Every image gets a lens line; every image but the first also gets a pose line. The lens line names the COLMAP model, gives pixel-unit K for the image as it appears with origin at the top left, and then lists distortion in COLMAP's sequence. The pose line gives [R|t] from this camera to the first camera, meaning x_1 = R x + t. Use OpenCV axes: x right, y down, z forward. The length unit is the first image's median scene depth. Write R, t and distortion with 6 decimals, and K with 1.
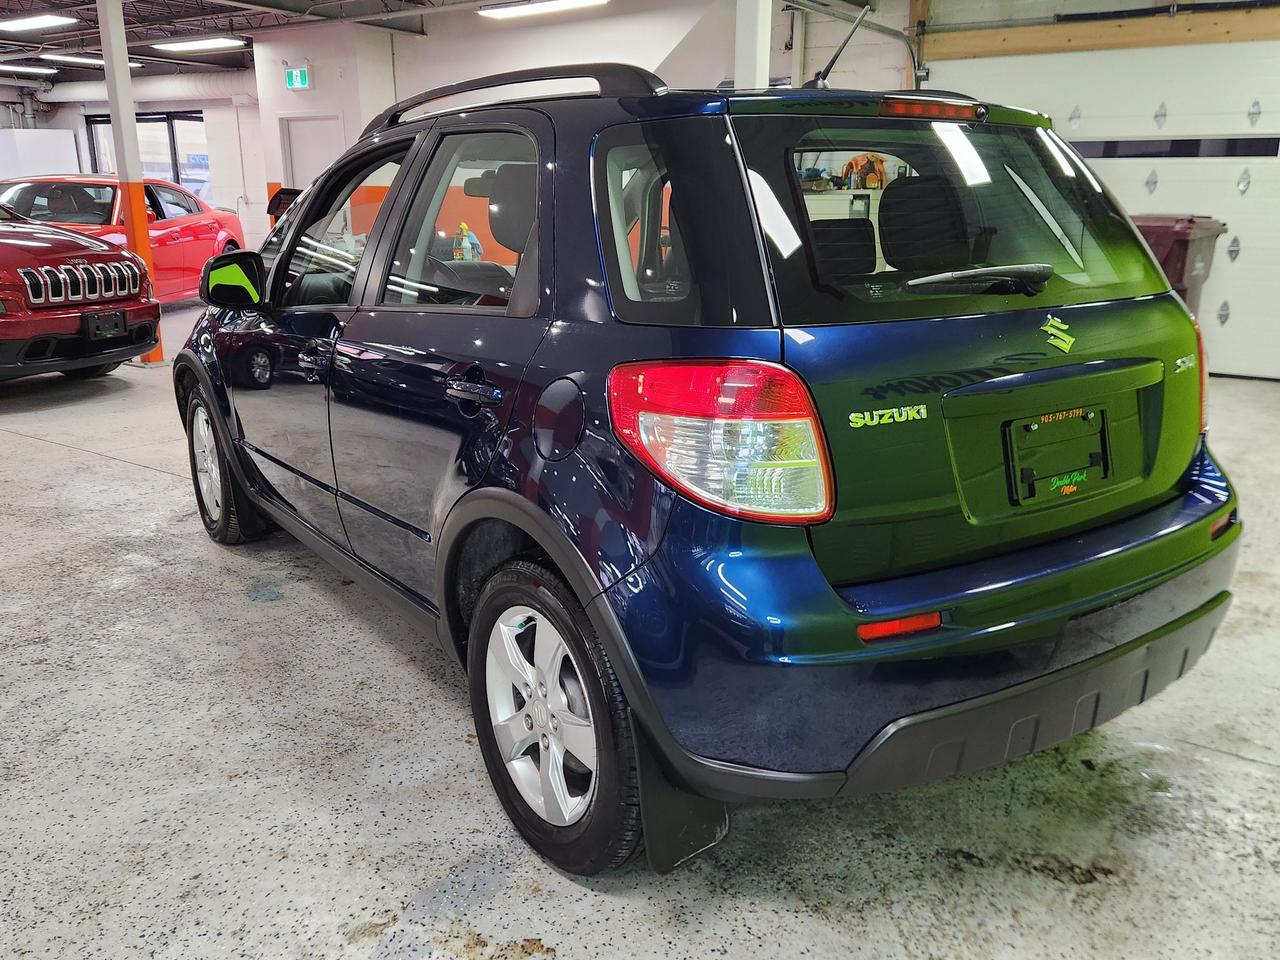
lens RADIAL K [[1075.1, 0, 647.1], [0, 1075.1, 475.5], [0, 0, 1]] dist [0.070916, -0.071697]
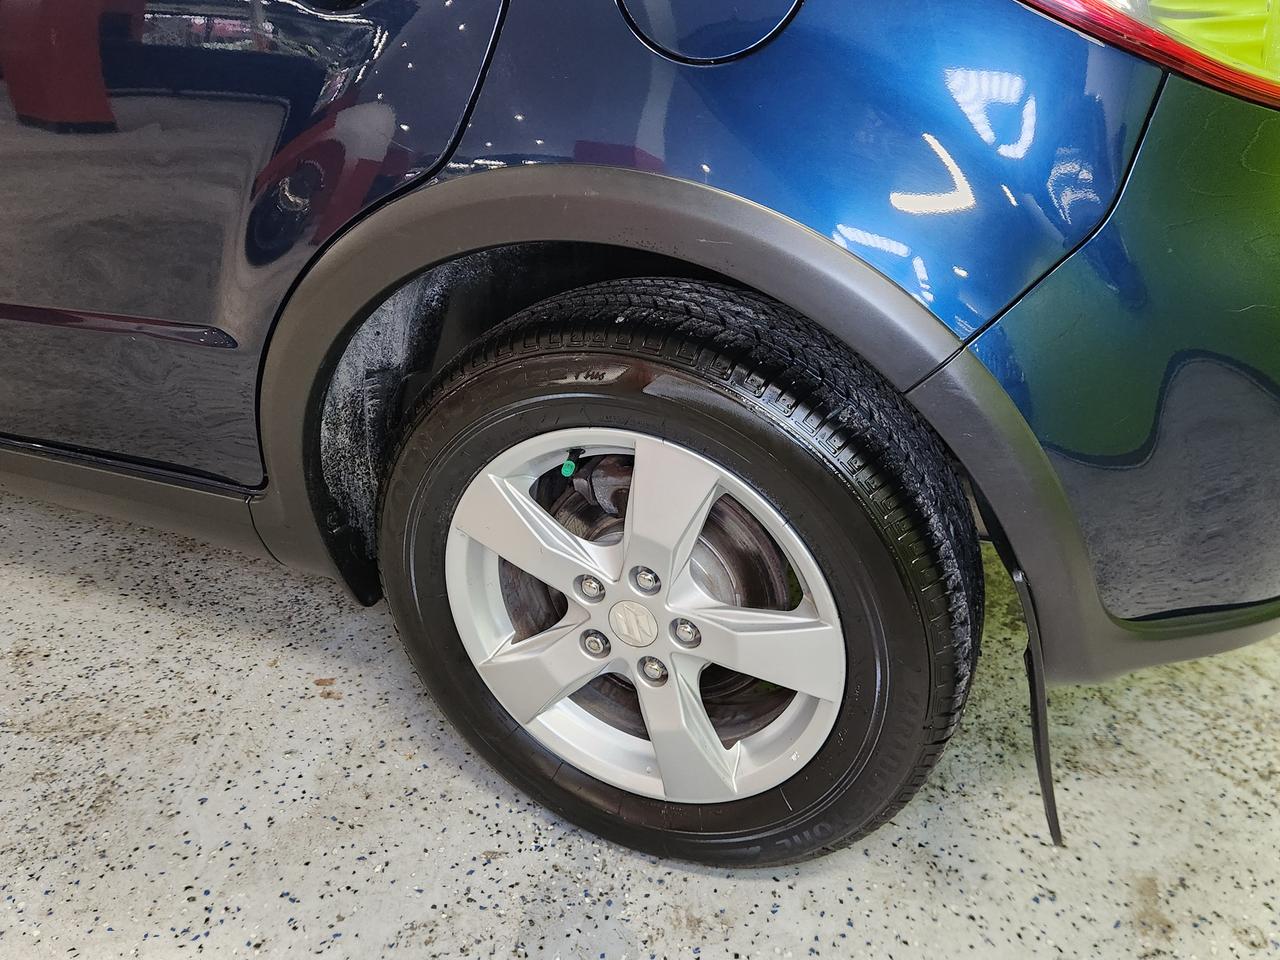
lens RADIAL K [[1075.1, 0, 635.7], [0, 1075.1, 486.2], [0, 0, 1]] dist [0.070916, -0.071697]
pose [[0.856969, -0.258485, 0.445859, -0.261071], [0.145390, 0.951242, 0.272030, 0.018391], [-0.494436, -0.168298, 0.852766, 0.490593]]
